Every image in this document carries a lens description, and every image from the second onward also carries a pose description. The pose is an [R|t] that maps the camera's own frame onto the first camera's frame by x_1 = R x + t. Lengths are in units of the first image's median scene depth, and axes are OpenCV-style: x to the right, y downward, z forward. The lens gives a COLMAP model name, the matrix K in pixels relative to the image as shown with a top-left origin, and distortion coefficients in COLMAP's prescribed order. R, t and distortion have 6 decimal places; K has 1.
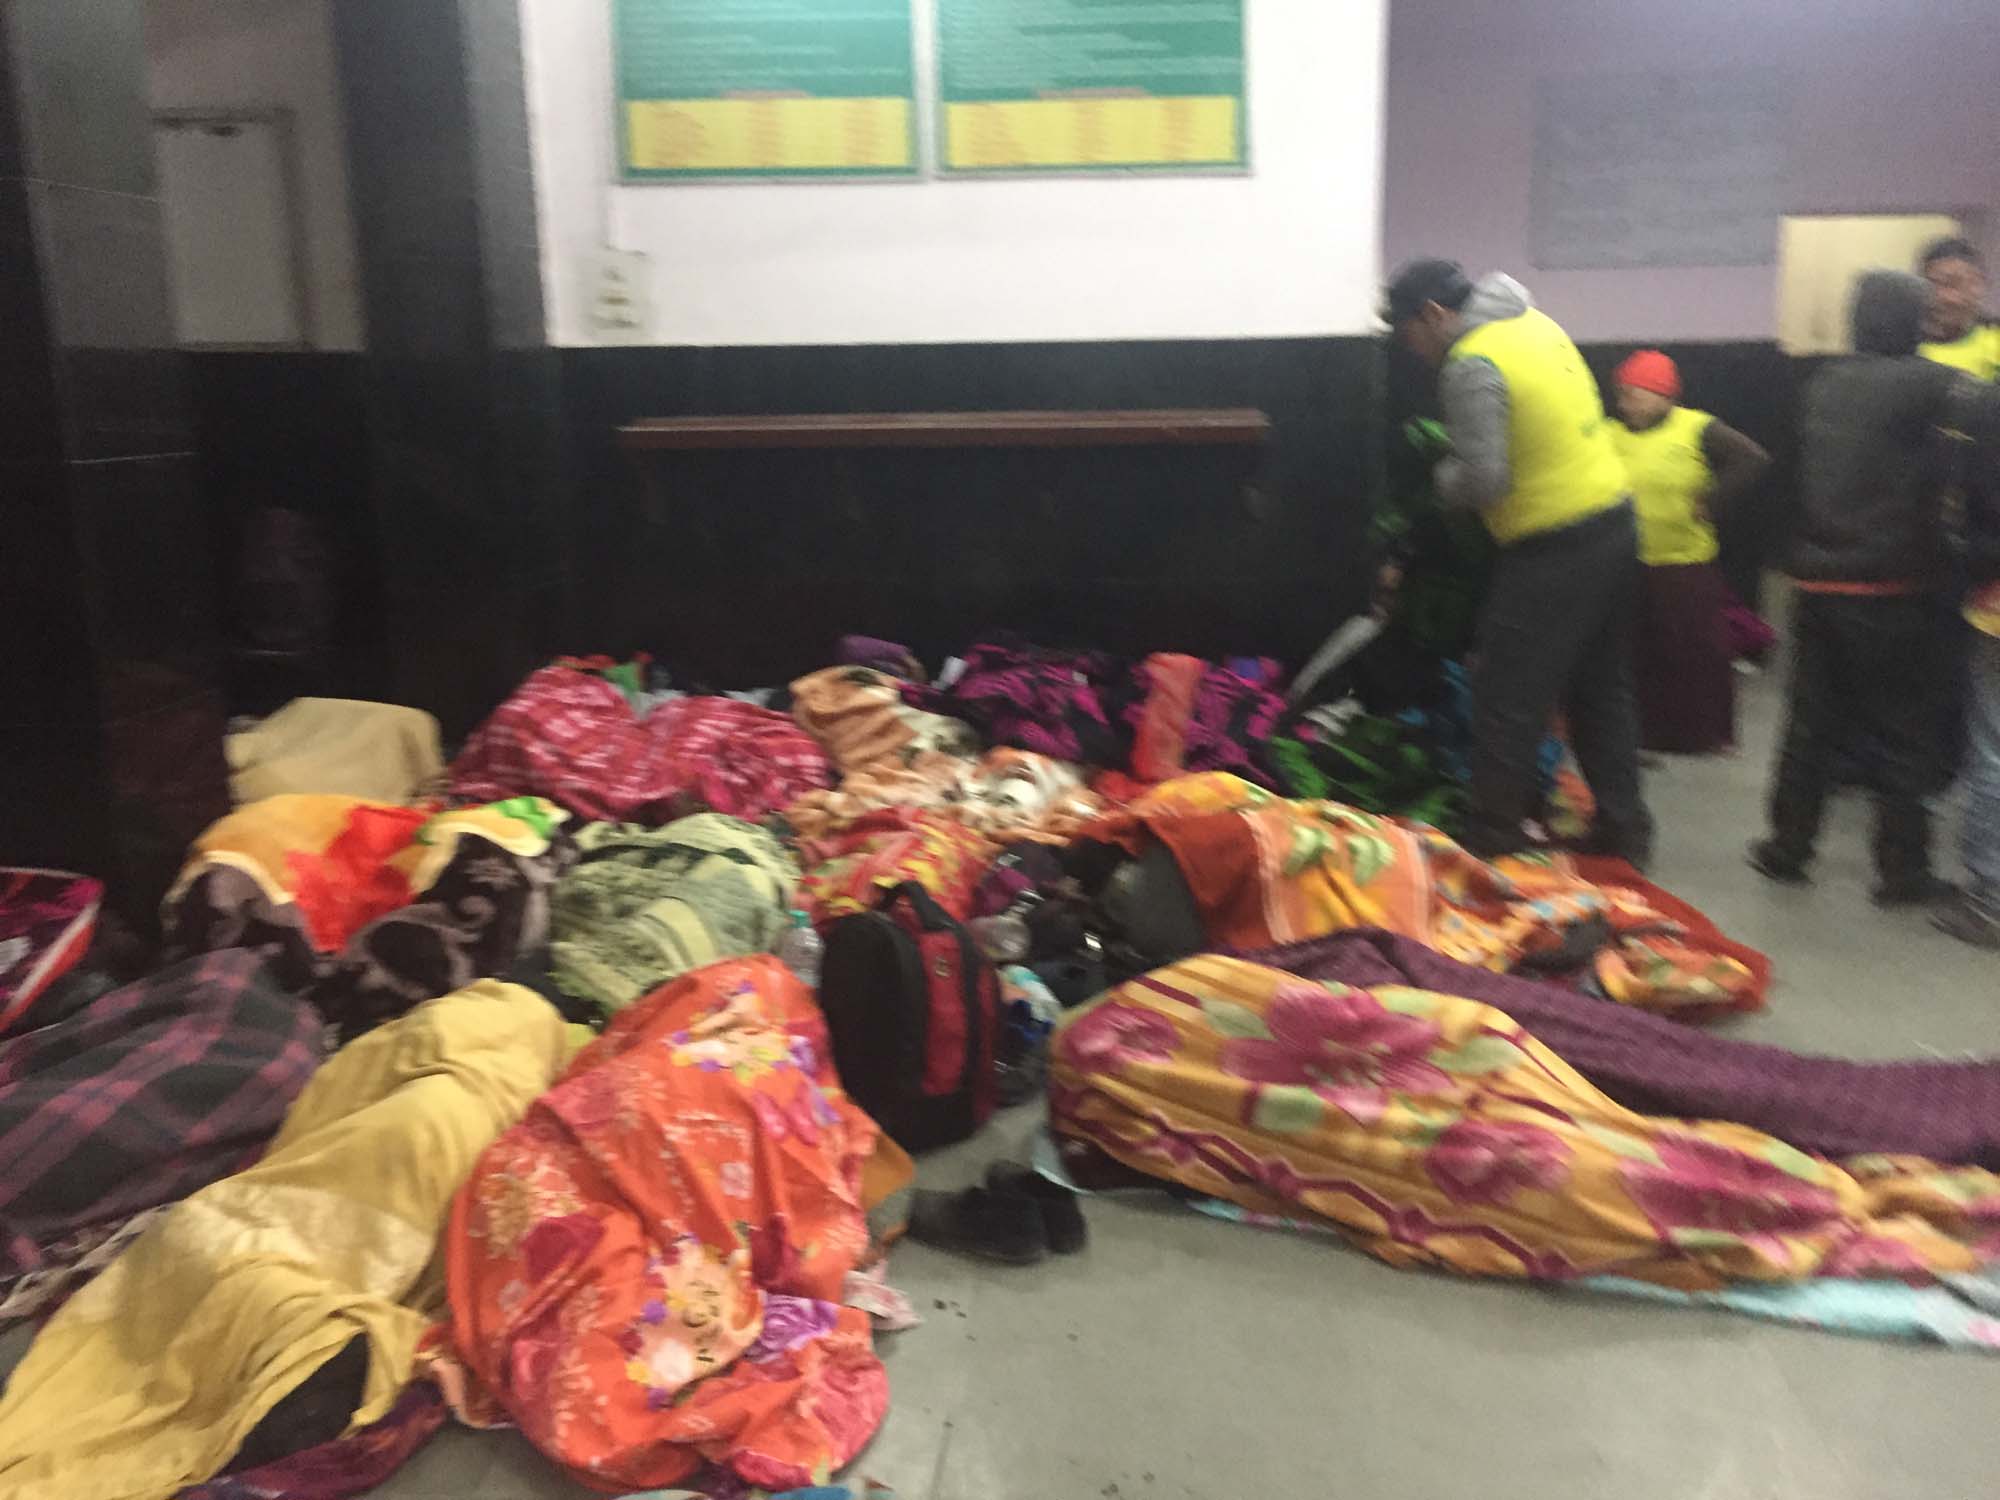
lens RADIAL K [[1653.2, 0, 998.8], [0, 1653.2, 756.7], [0, 0, 1]] dist [0.008029, 0.005704]
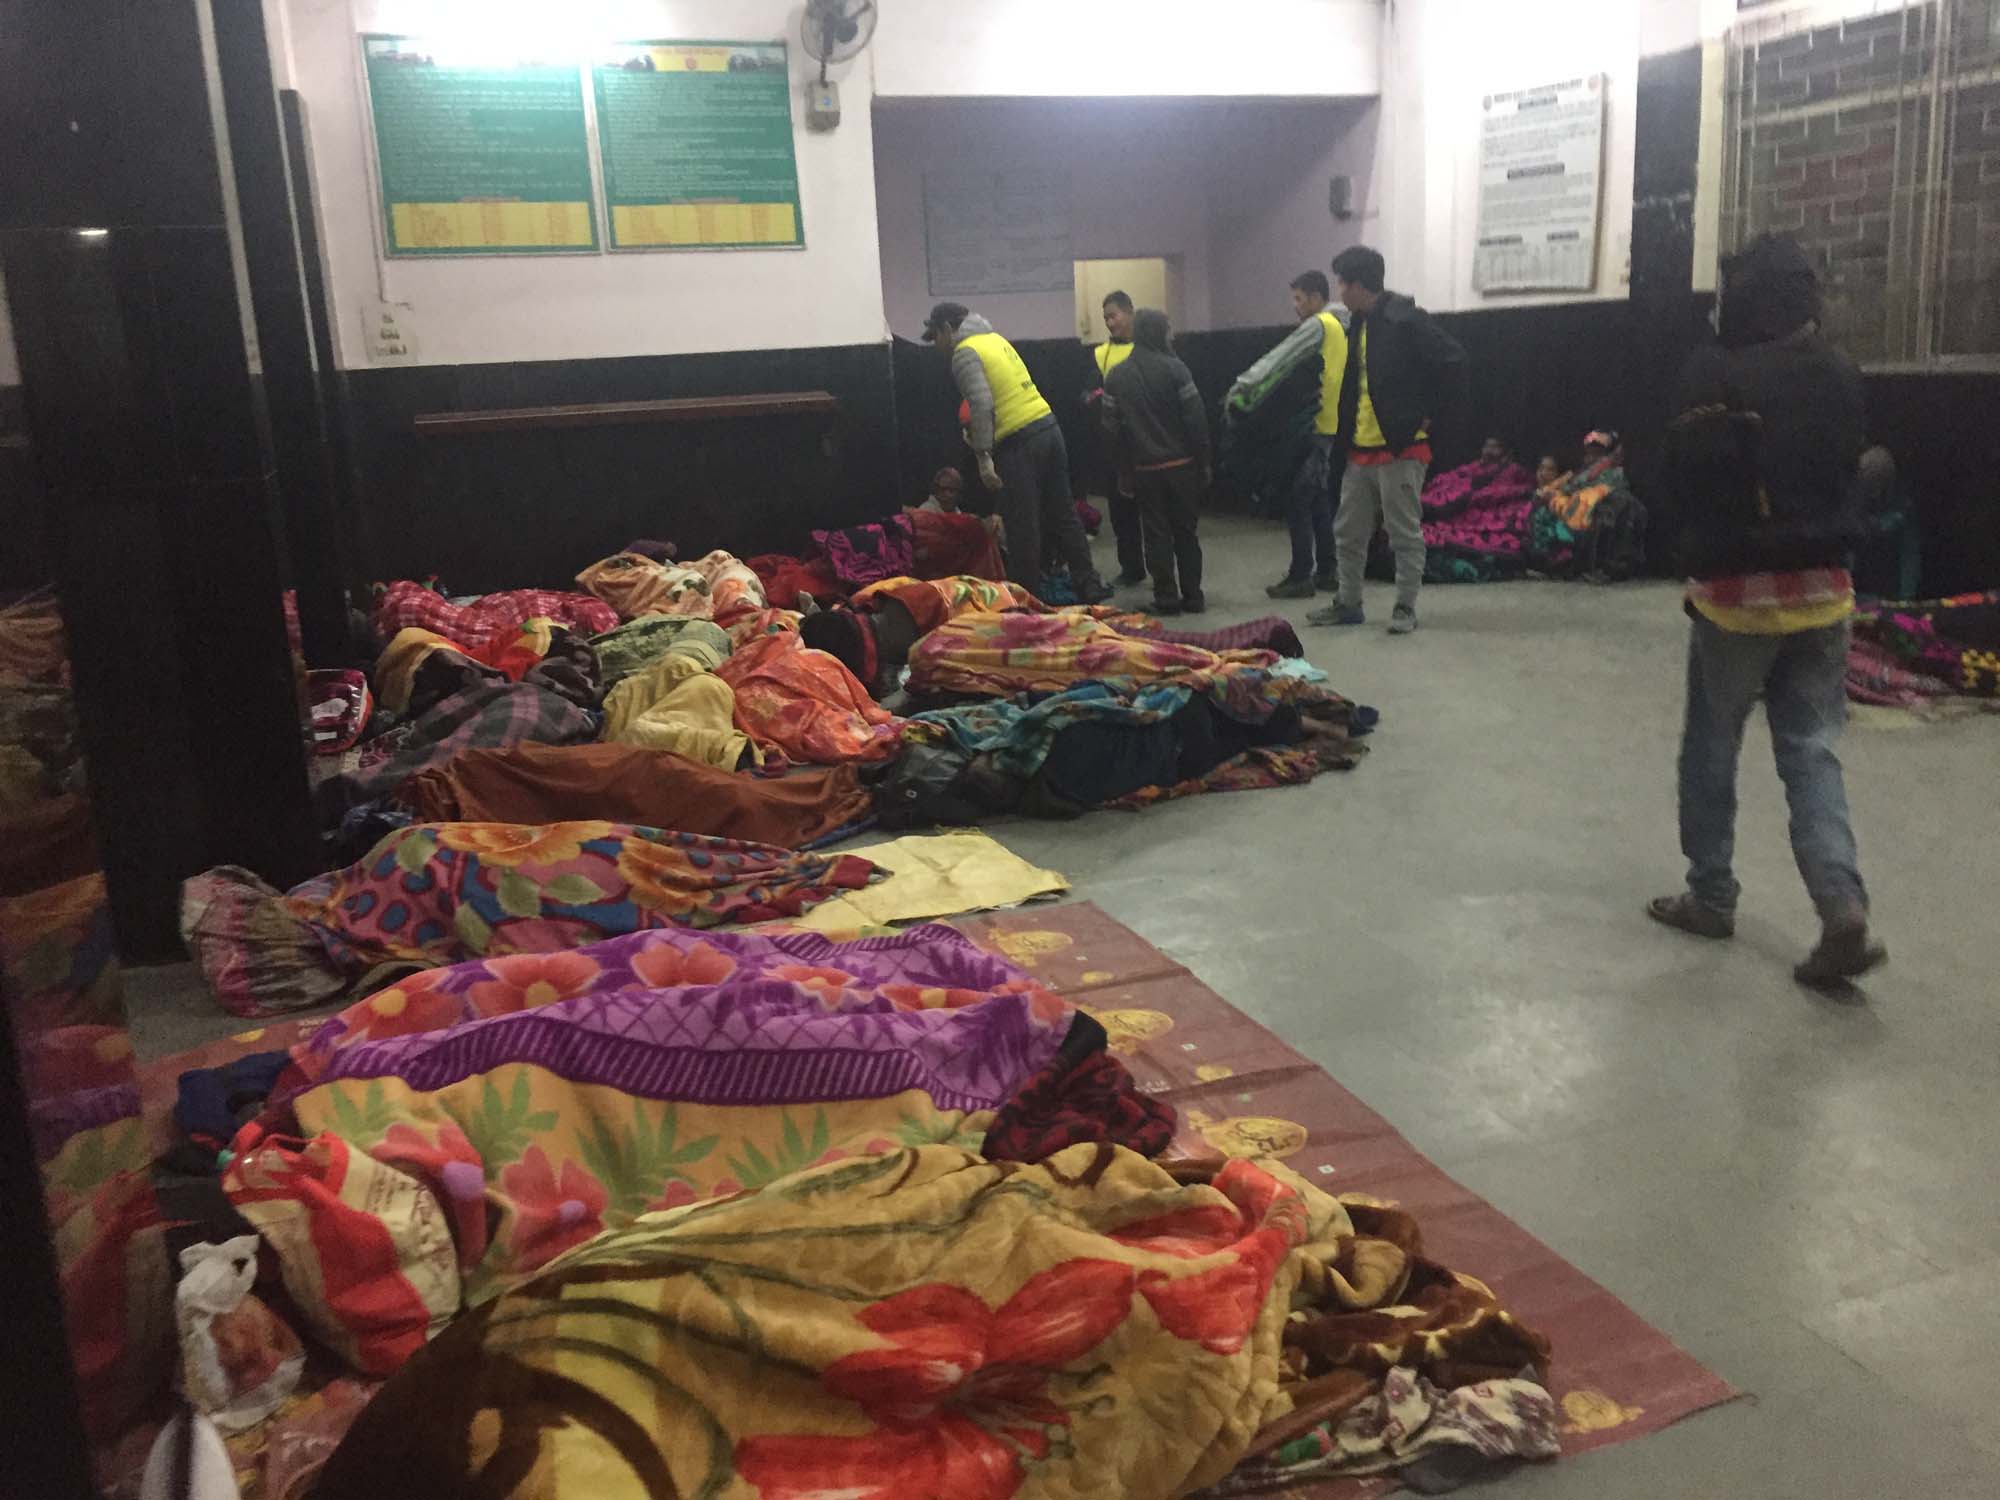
lens RADIAL K [[1653.2, 0, 999.3], [0, 1653.2, 749.1], [0, 0, 1]] dist [0.008029, 0.005704]
pose [[0.907941, -0.132085, 0.397739, -0.458729], [0.132995, 0.990790, 0.025435, 0.149629], [-0.397435, 0.029804, 0.917146, -0.677760]]
